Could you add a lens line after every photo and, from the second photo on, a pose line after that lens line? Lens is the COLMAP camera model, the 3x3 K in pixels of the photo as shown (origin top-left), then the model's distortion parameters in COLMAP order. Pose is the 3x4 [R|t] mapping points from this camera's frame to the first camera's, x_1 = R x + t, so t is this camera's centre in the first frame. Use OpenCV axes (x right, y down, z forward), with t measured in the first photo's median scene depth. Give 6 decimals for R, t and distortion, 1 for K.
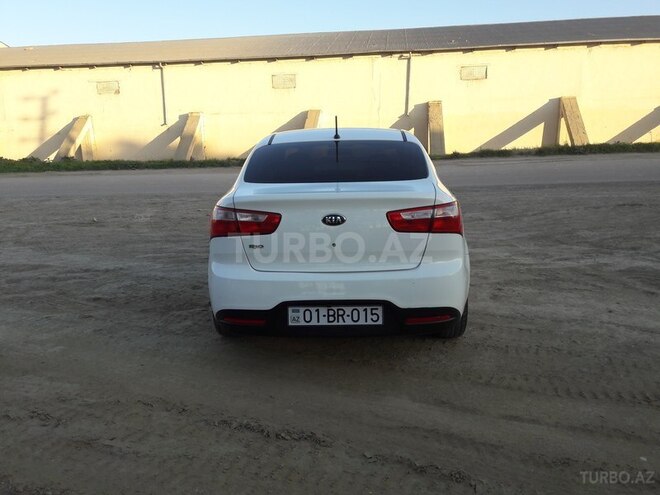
lens RADIAL K [[545.3, 0, 330.0], [0, 545.3, 247.5], [0, 0, 1]] dist [0.064470, -0.082253]
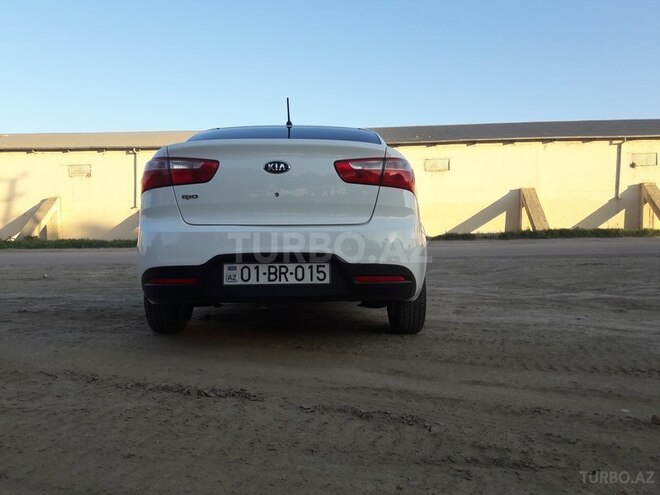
lens RADIAL K [[545.3, 0, 330.0], [0, 545.3, 247.5], [0, 0, 1]] dist [0.064470, -0.082253]
pose [[0.998611, 0.014235, 0.050723, 0.048368], [-0.005035, 0.984184, -0.177078, 0.229108], [-0.052441, 0.176576, 0.982889, 0.105662]]
